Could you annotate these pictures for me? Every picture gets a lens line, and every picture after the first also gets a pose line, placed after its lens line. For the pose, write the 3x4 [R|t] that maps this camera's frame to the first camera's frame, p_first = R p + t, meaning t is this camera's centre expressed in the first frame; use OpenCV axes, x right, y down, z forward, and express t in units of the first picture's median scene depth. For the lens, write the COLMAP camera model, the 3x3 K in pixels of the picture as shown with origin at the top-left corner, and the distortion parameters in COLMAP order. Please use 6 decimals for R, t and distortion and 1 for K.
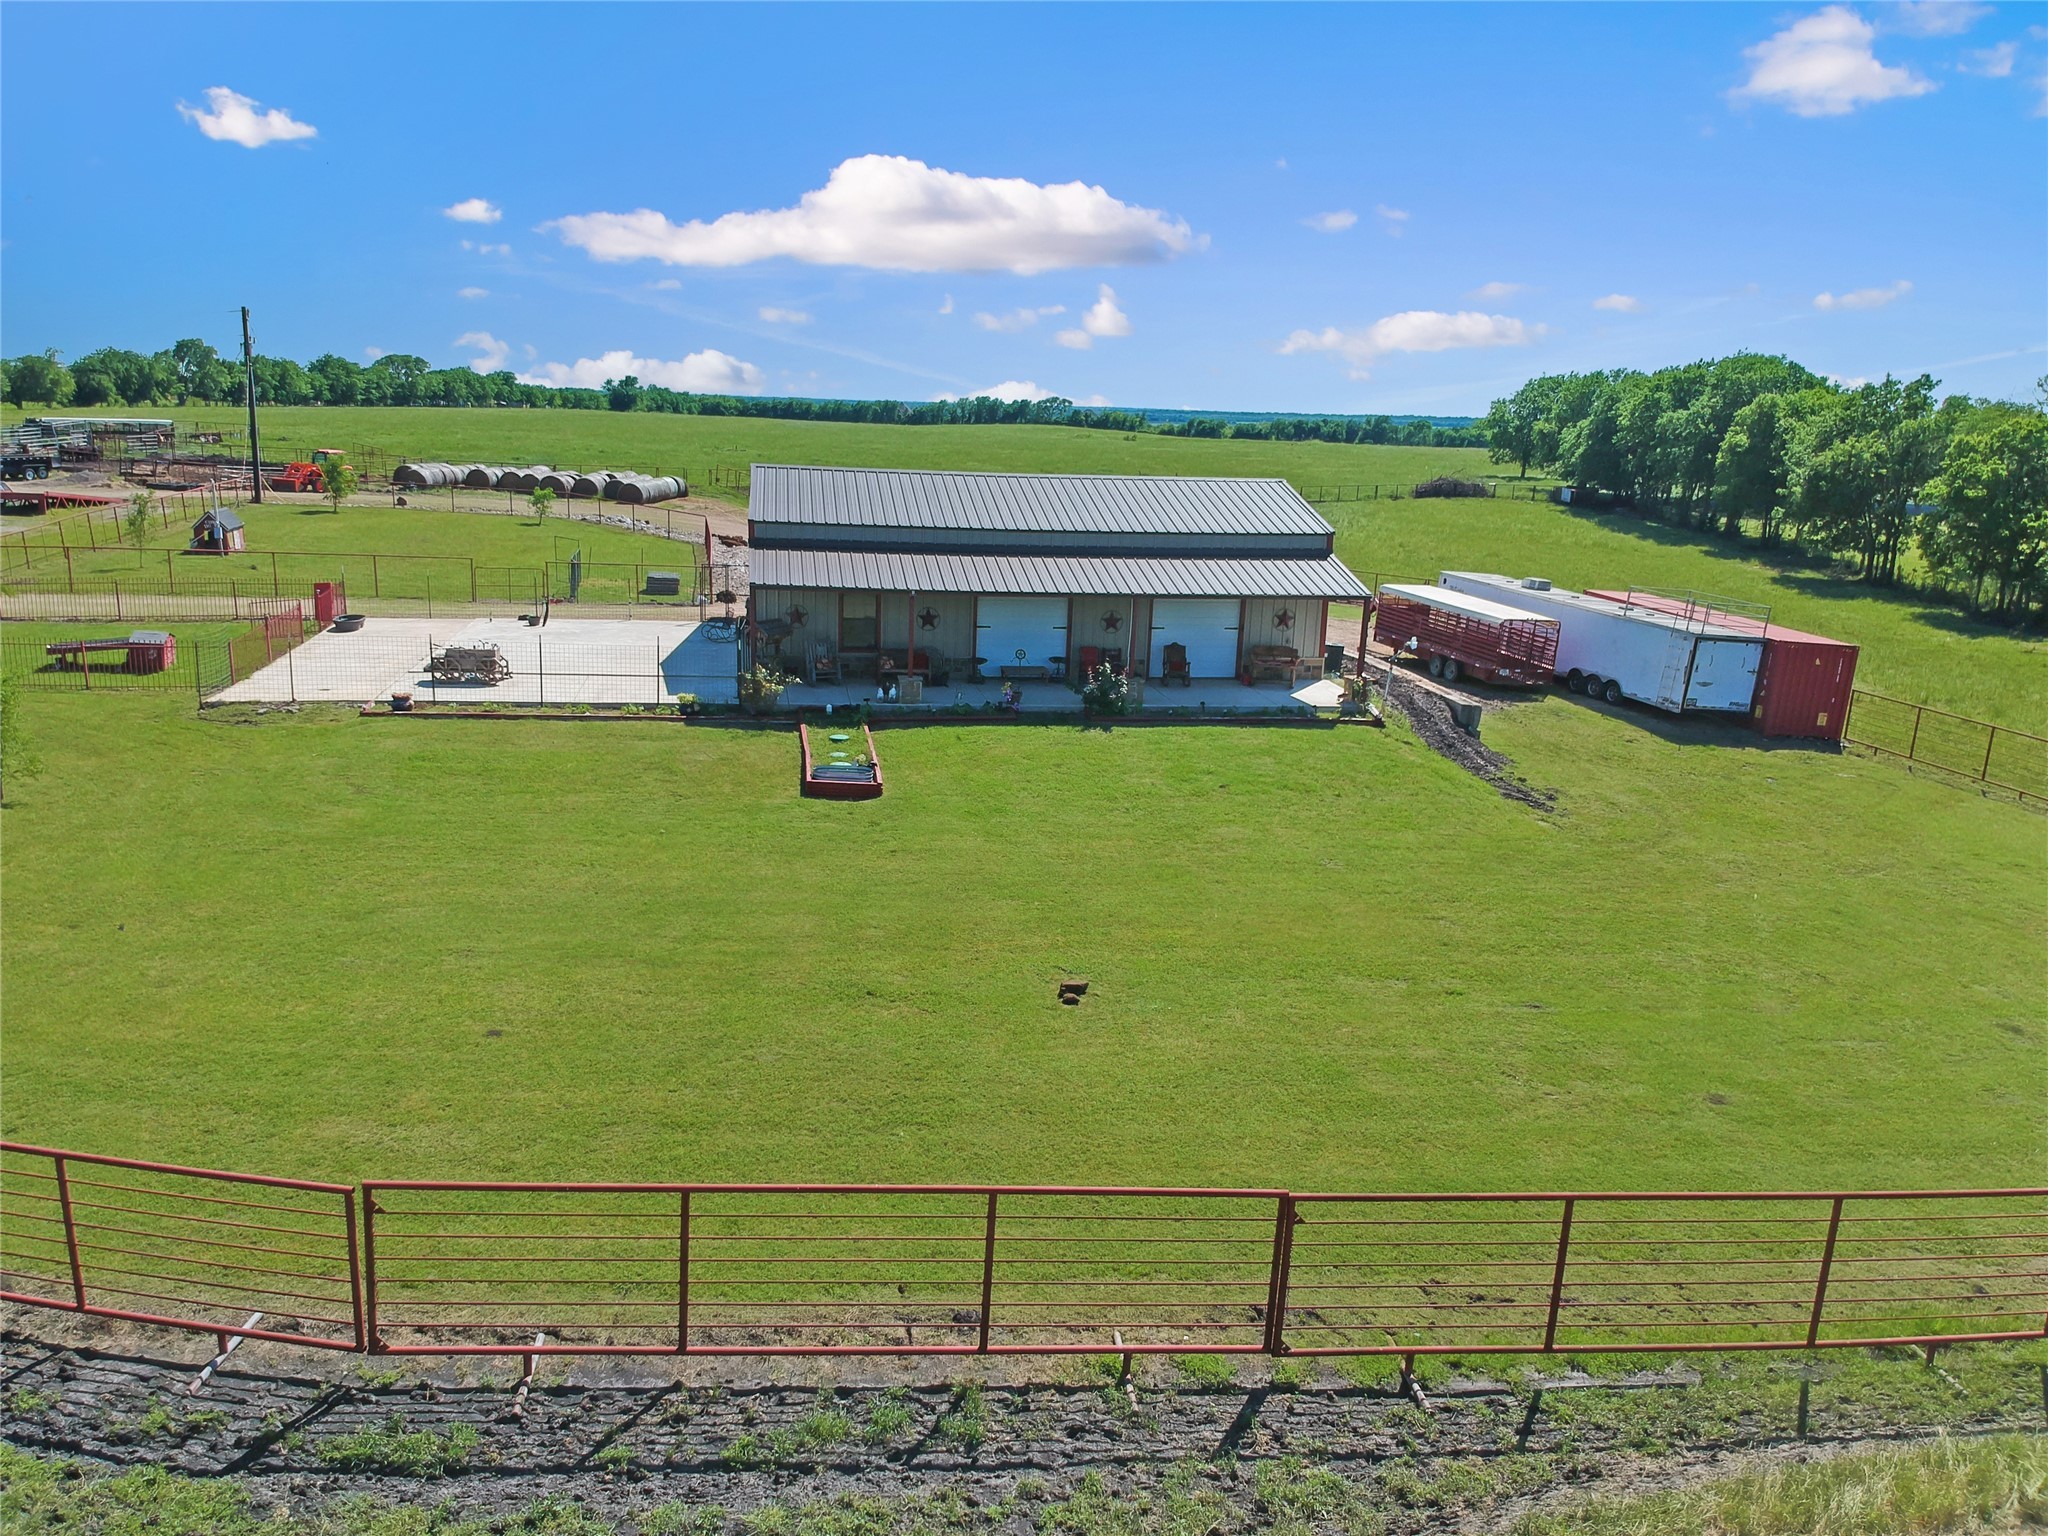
lens RADIAL K [[1496.1, 0, 1015.4], [0, 1496.1, 763.7], [0, 0, 1]] dist [0.064717, -0.126199]
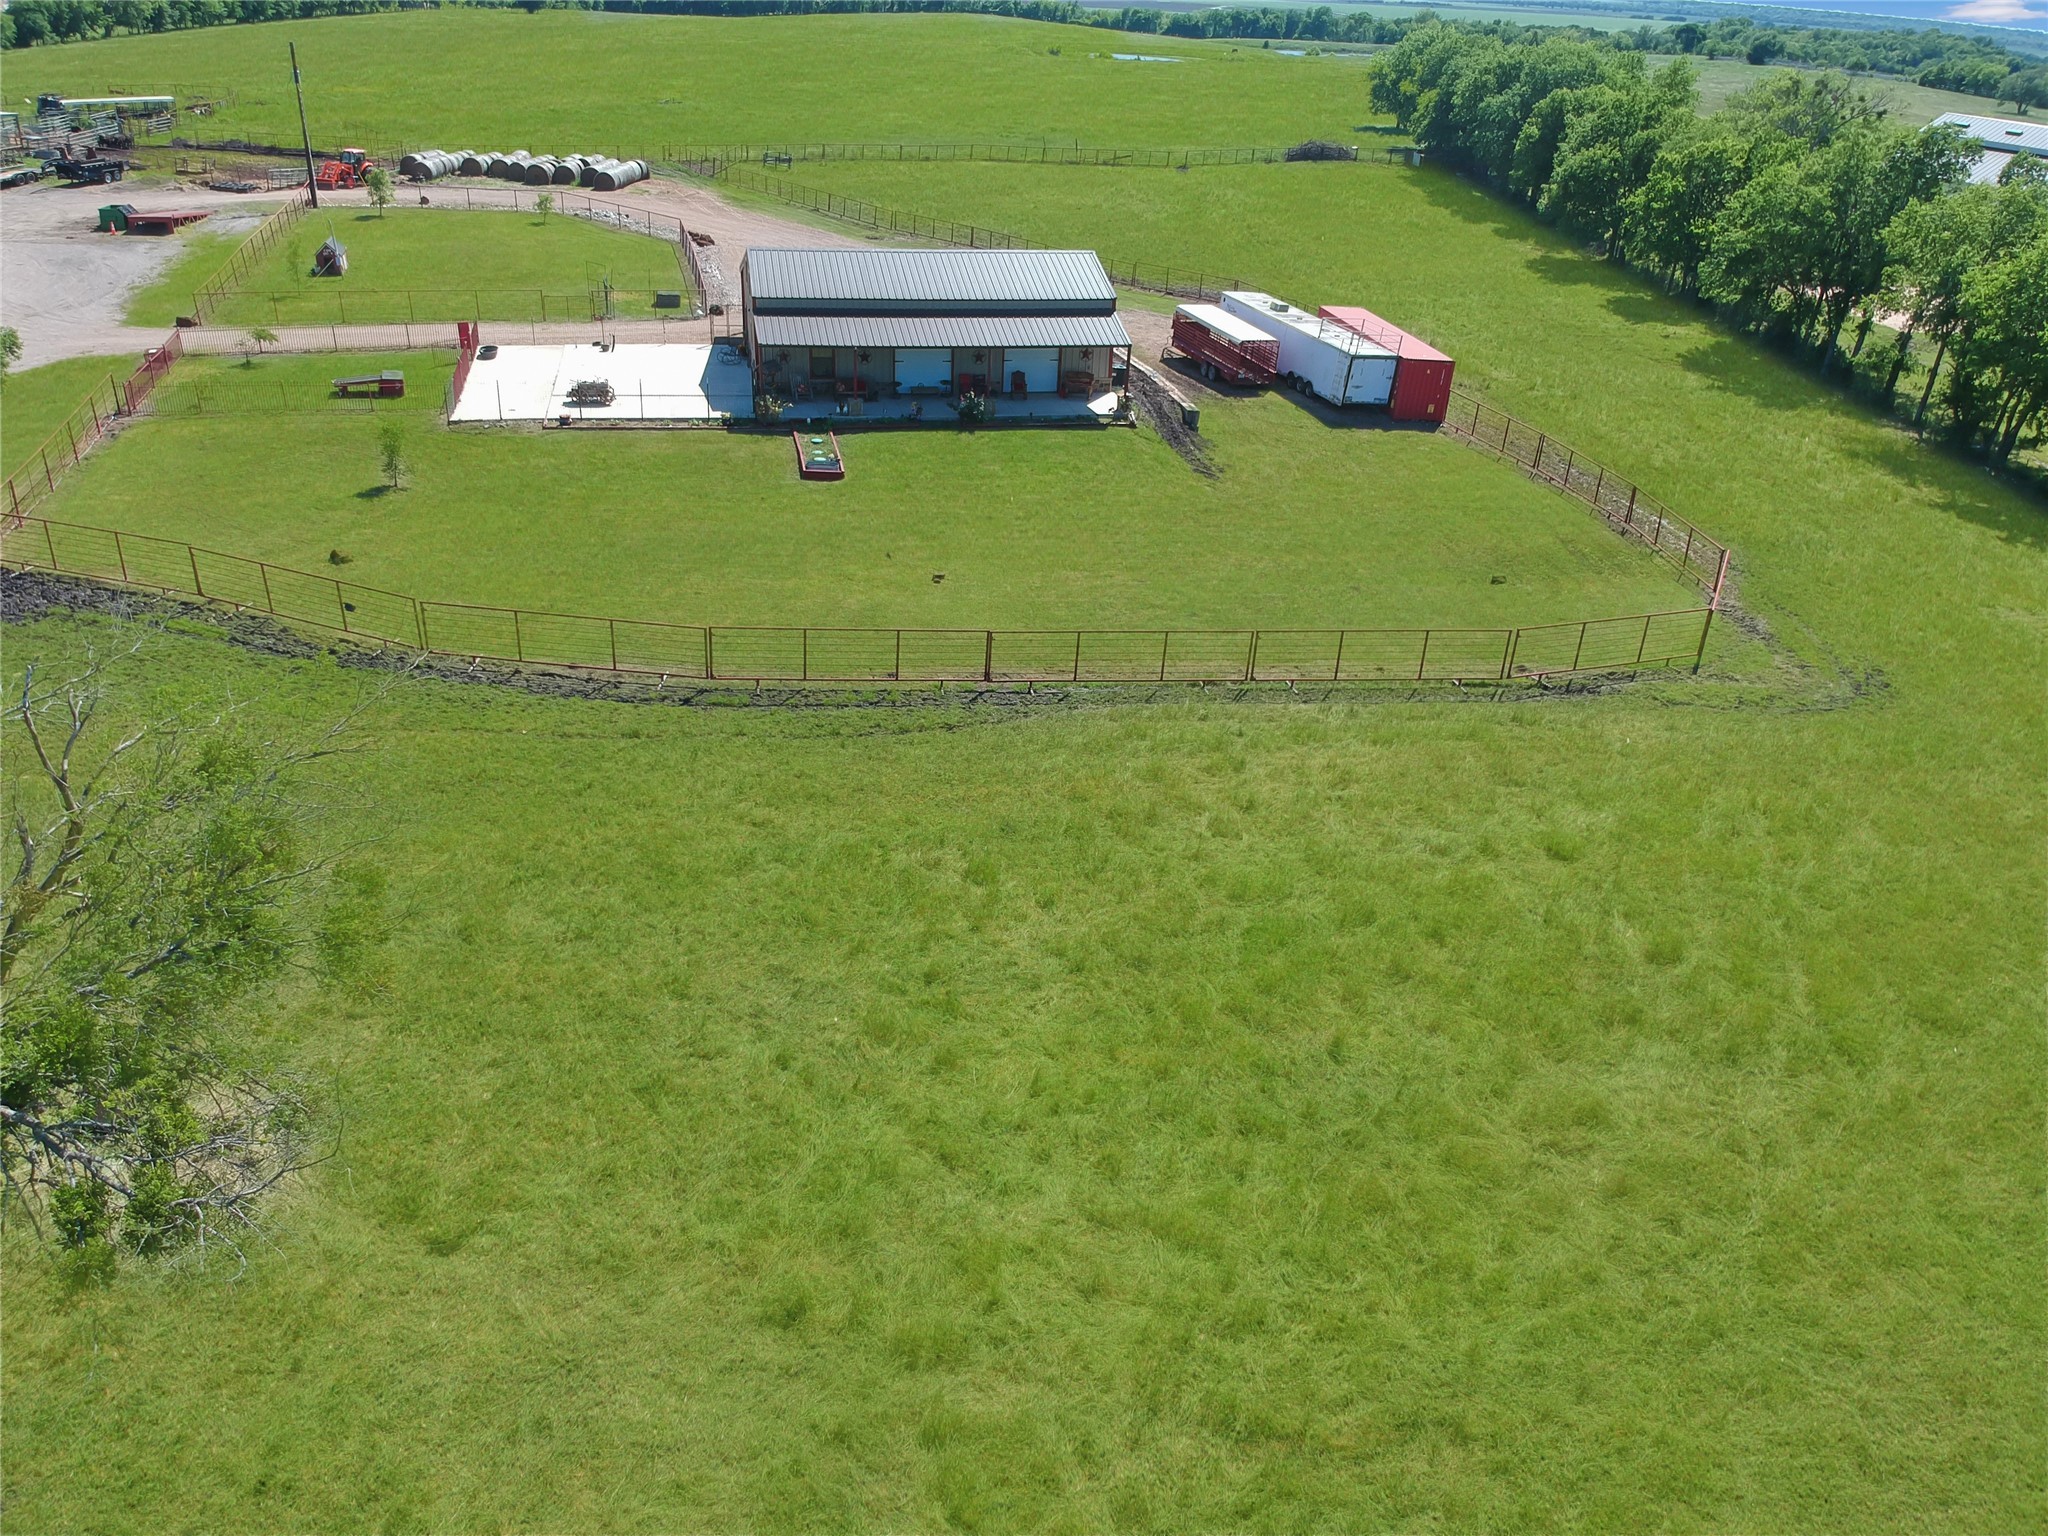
lens RADIAL K [[1496.1, 0, 1021.2], [0, 1496.1, 761.9], [0, 0, 1]] dist [0.064717, -0.126199]
pose [[0.998959, -0.016762, 0.042416, 0.027611], [0.005663, 0.968407, 0.249313, -0.061435], [-0.045255, -0.248813, 0.967494, -0.553420]]
